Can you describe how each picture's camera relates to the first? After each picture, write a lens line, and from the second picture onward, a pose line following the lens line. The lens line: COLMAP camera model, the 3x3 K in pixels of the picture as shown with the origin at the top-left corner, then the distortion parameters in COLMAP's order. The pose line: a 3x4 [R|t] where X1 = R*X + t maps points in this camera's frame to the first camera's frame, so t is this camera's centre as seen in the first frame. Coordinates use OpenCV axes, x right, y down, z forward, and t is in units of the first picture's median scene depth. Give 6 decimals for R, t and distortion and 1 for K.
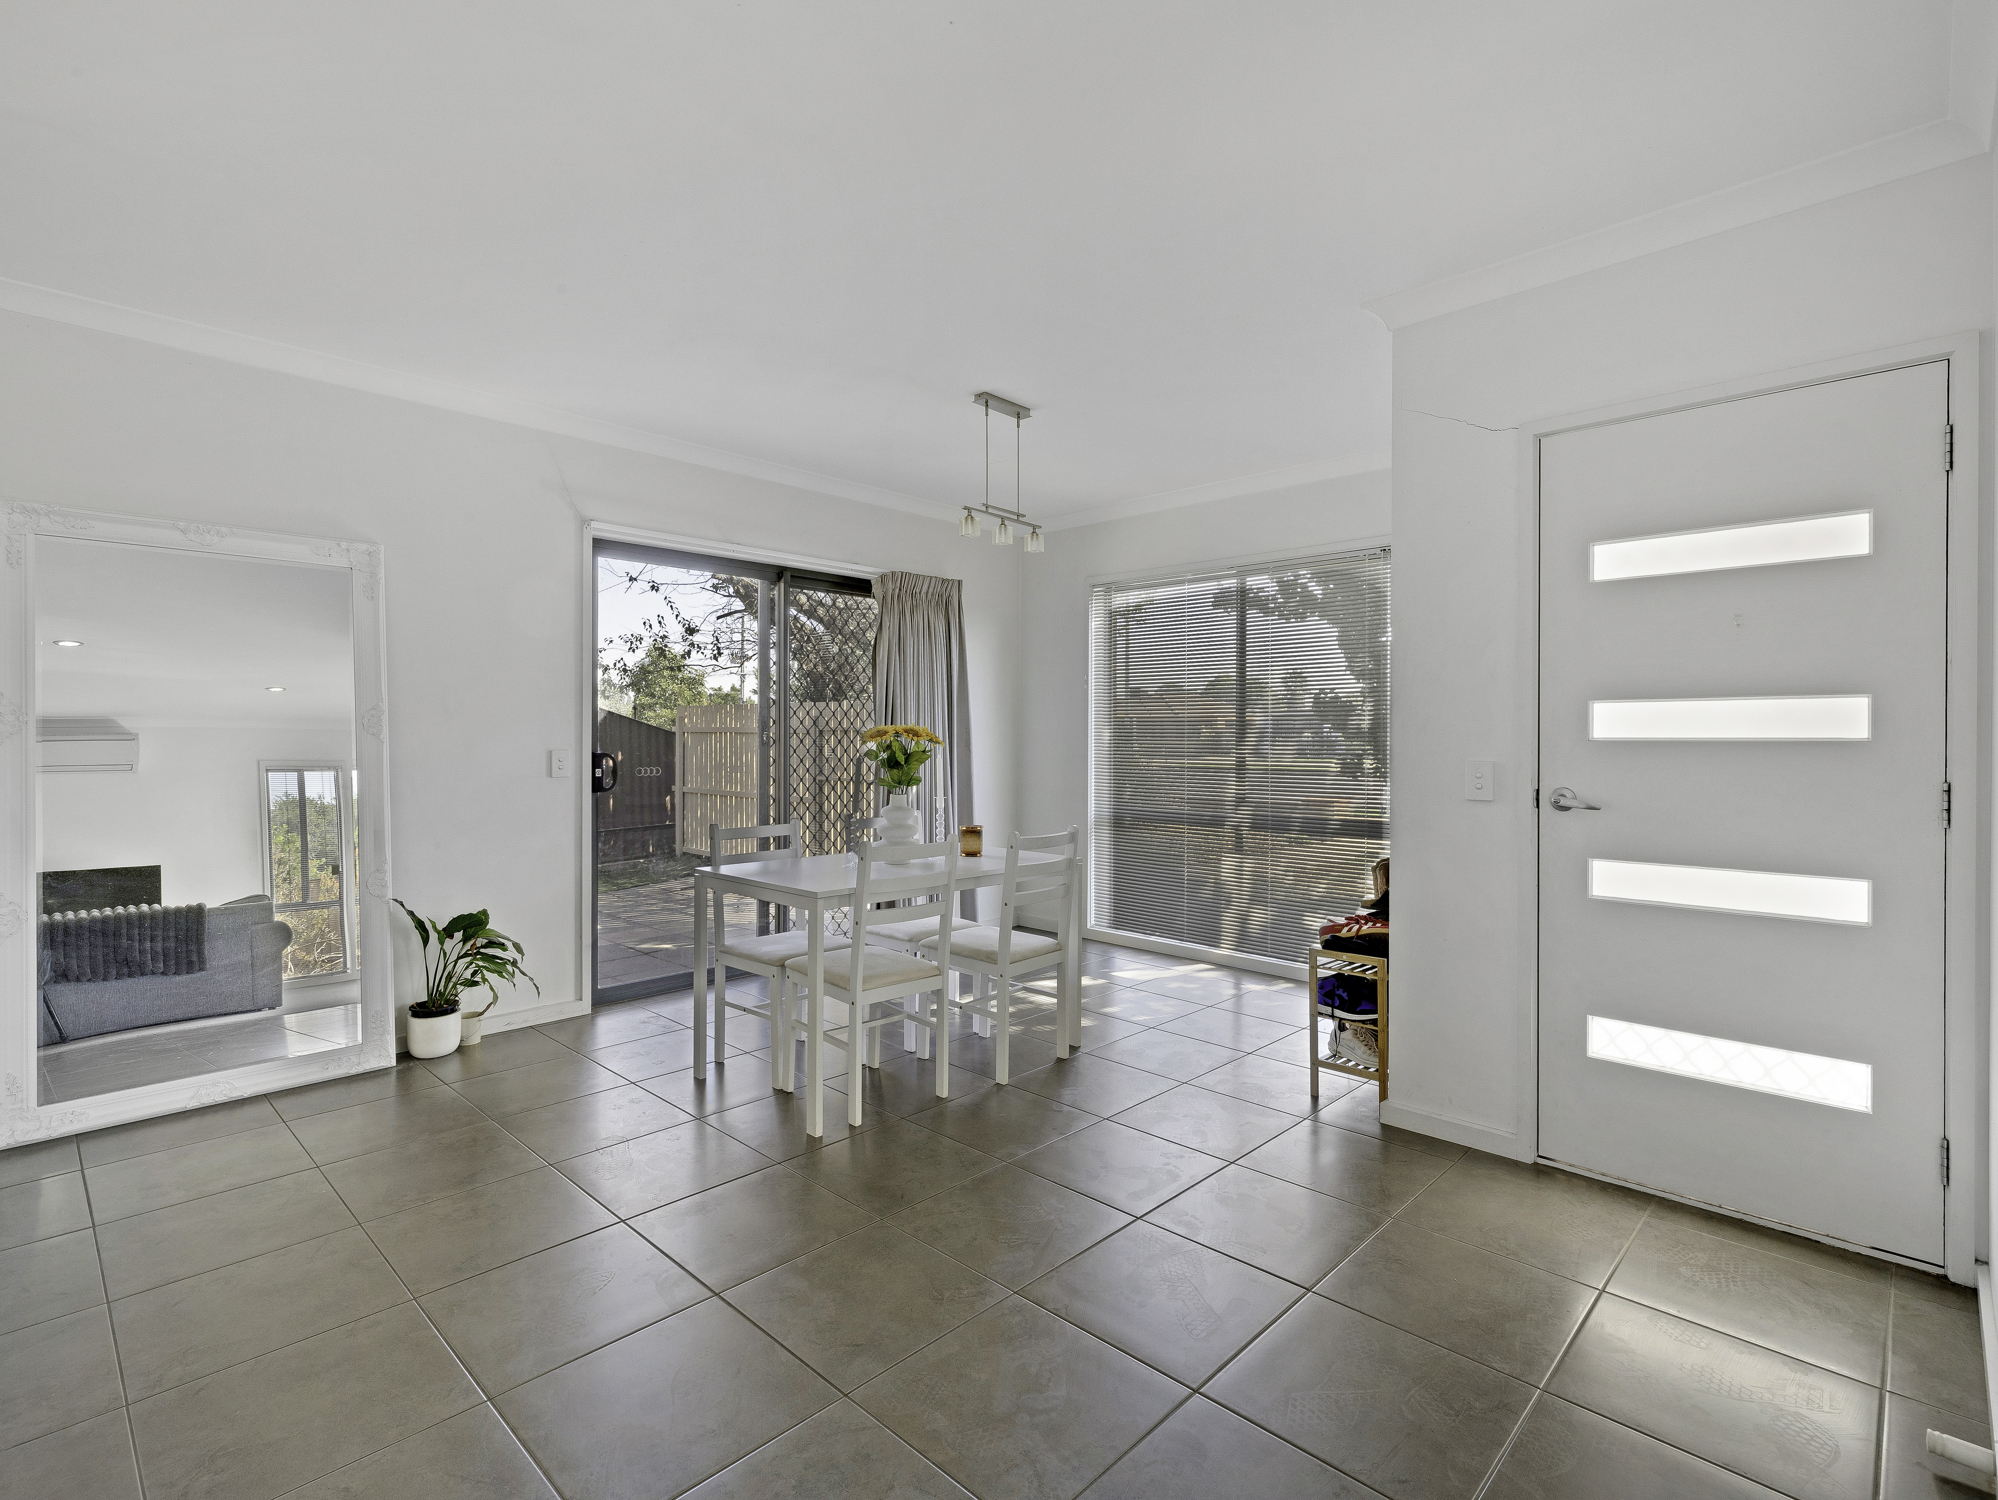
lens RADIAL K [[955.9, 0, 1002.5], [0, 955.9, 750.9], [0, 0, 1]] dist [-0.001261, -0.000343]
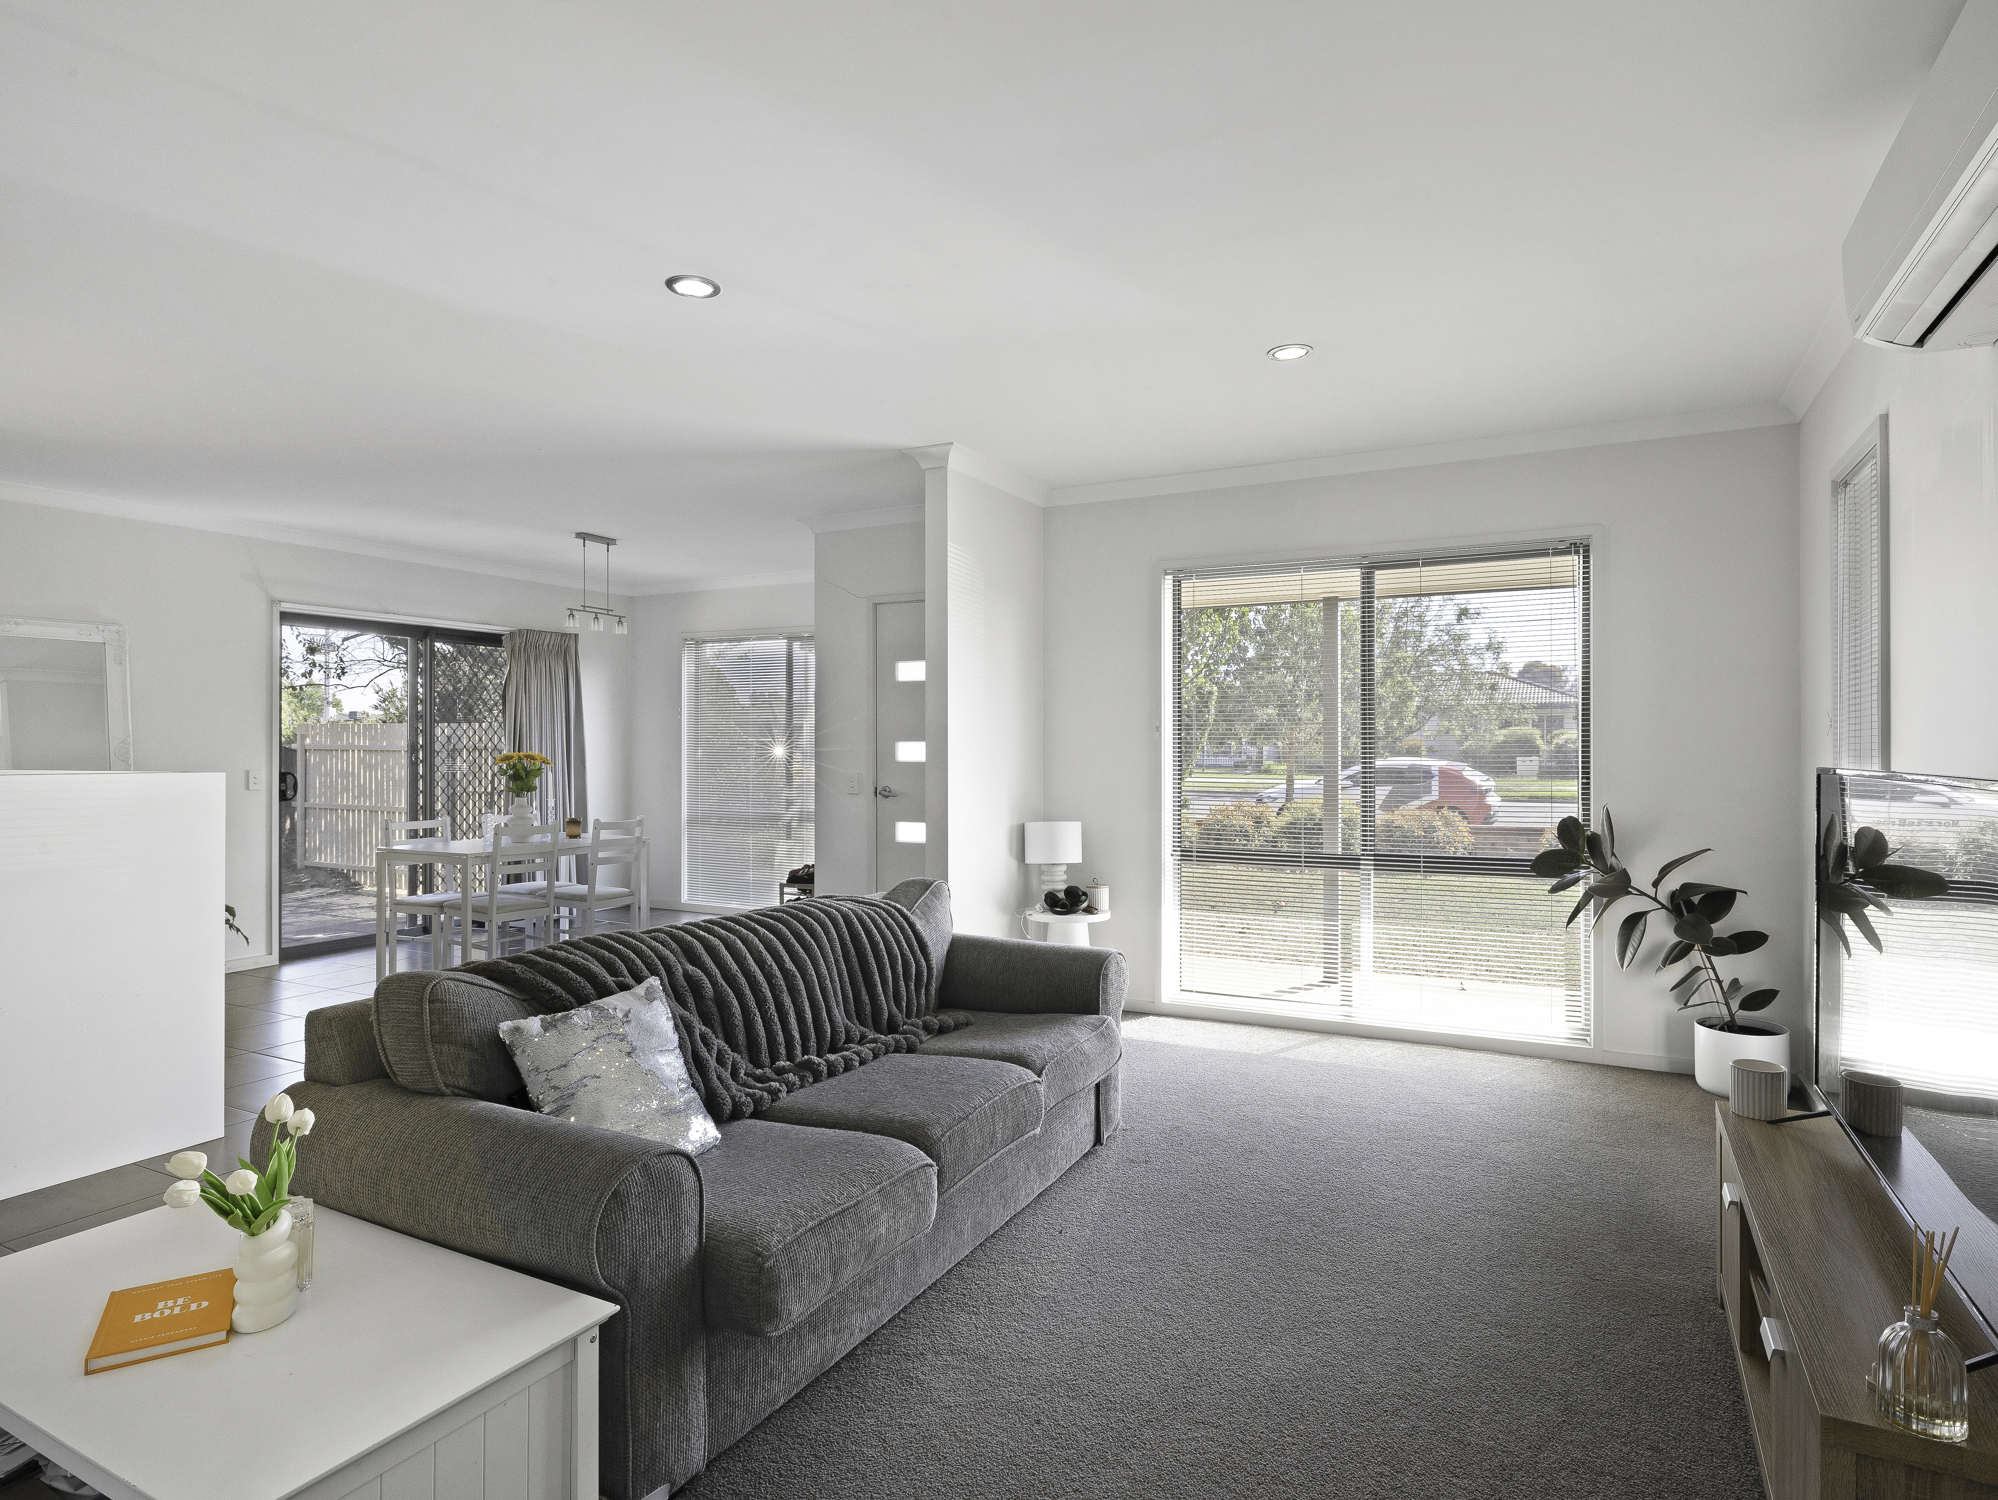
lens RADIAL K [[1120.9, 0, 986.1], [0, 1120.9, 750.9], [0, 0, 1]] dist [-0.002260, 0.002093]
pose [[0.963371, -0.004172, 0.268140, 0.107267], [0.006312, 0.999955, -0.007119, -0.009584], [-0.268099, 0.008551, 0.963354, -0.785877]]
